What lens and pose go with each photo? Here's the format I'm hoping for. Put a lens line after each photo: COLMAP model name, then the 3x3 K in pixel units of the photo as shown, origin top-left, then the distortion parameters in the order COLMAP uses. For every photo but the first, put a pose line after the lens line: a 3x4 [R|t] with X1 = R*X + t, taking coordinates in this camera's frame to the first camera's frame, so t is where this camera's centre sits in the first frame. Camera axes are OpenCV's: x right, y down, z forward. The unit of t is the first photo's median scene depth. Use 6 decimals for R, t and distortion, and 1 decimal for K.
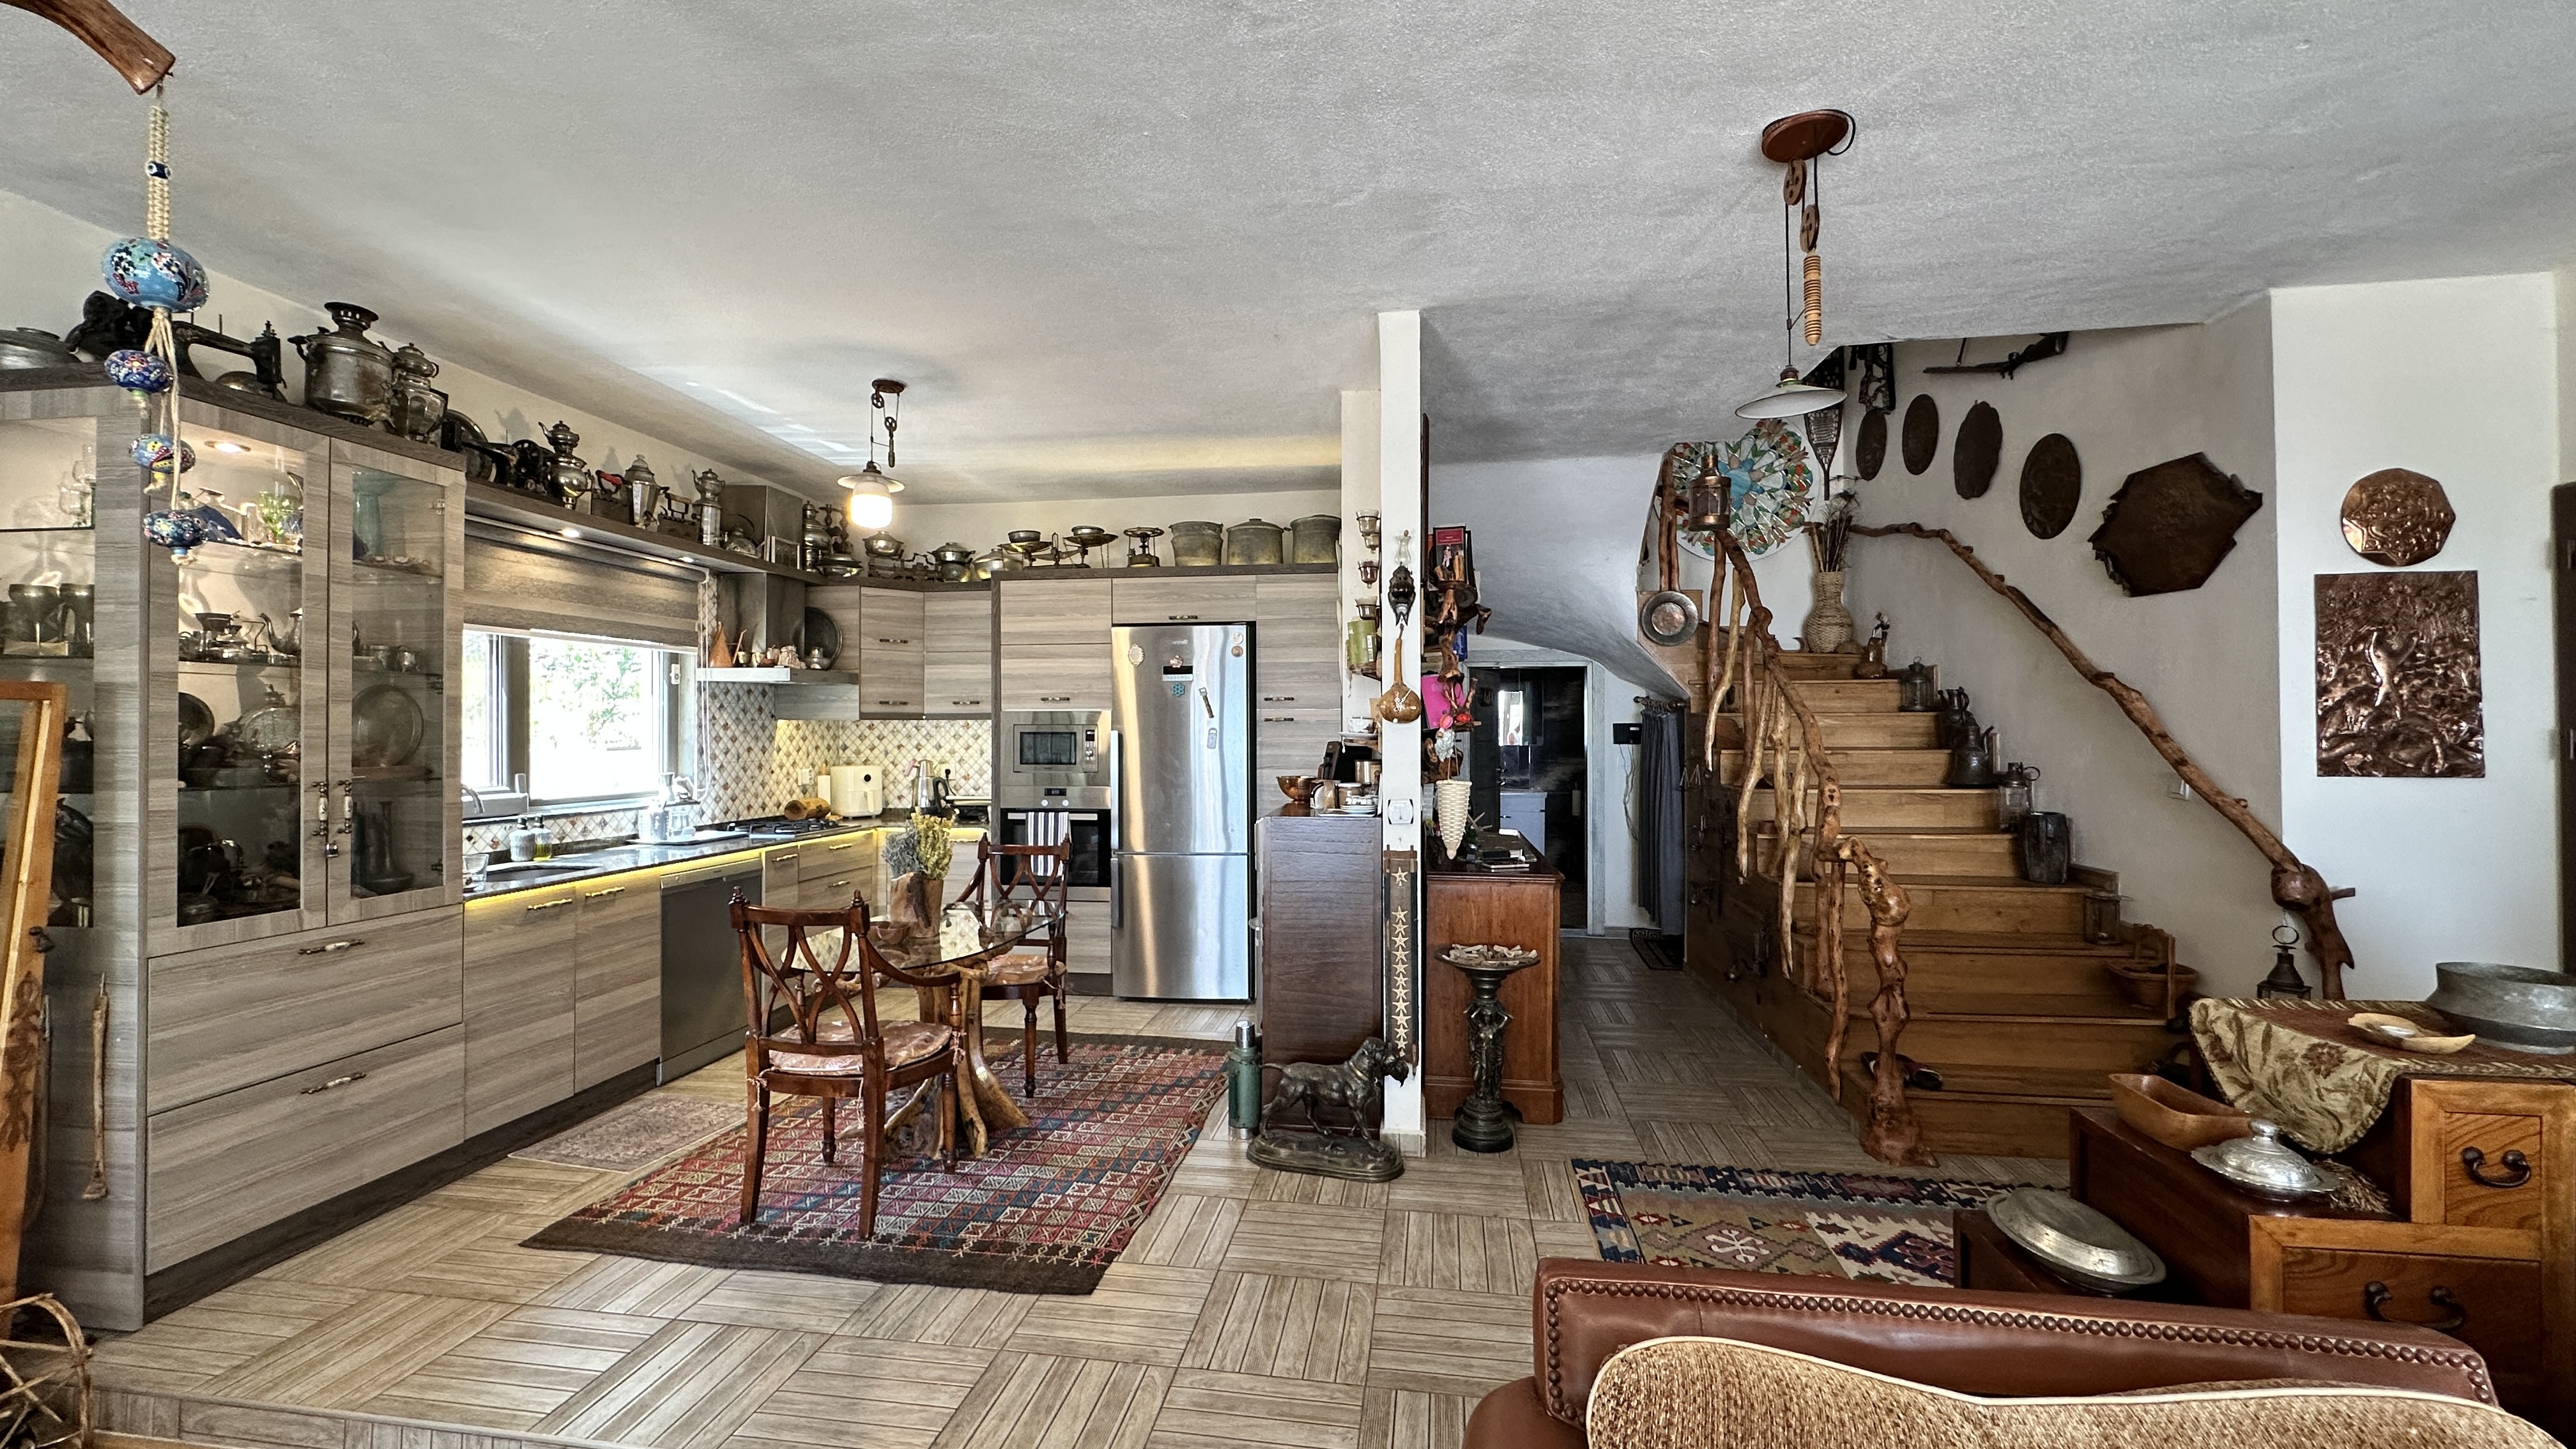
lens RADIAL K [[1032.5, 0, 1284.6], [0, 1032.5, 724.2], [0, 0, 1]] dist [-0.003622, 0.000918]
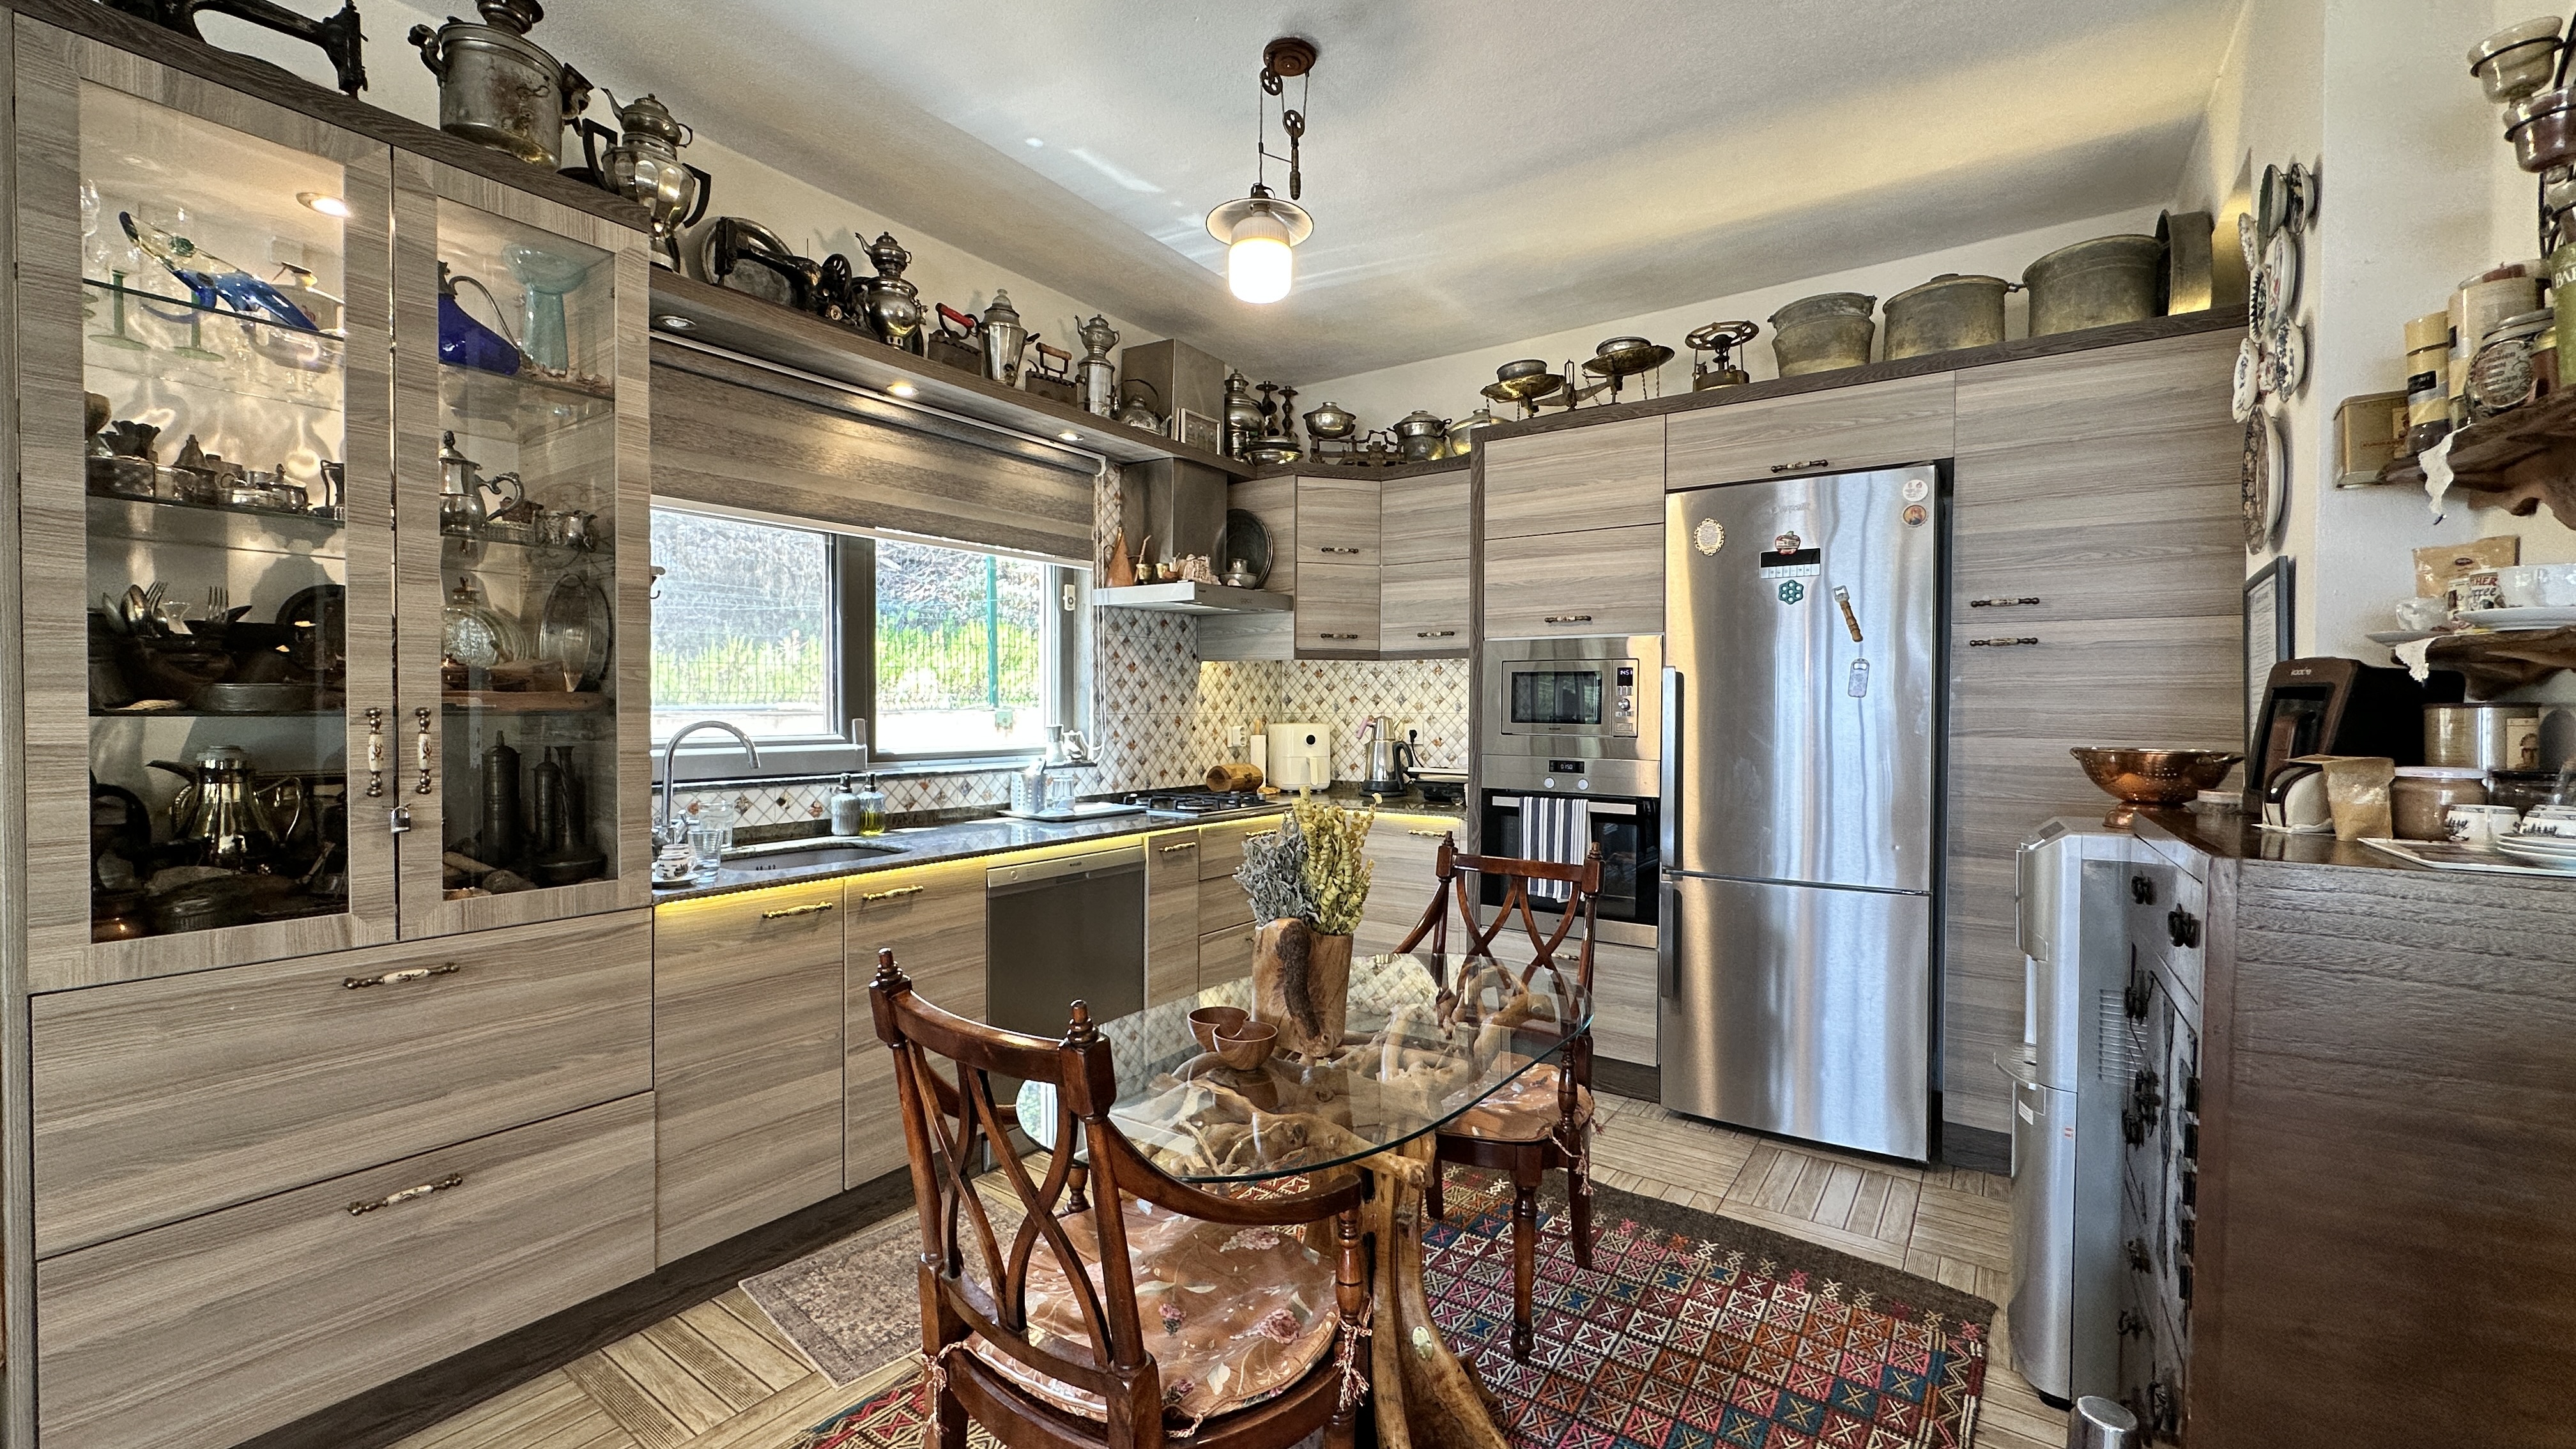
lens RADIAL K [[1032.5, 0, 1284.6], [0, 1032.5, 724.2], [0, 0, 1]] dist [-0.003622, 0.000918]
pose [[0.891143, 0.014779, -0.453481, -0.096259], [-0.003825, 0.999679, 0.025064, 0.026408], [0.453706, -0.020601, 0.890913, 0.384939]]
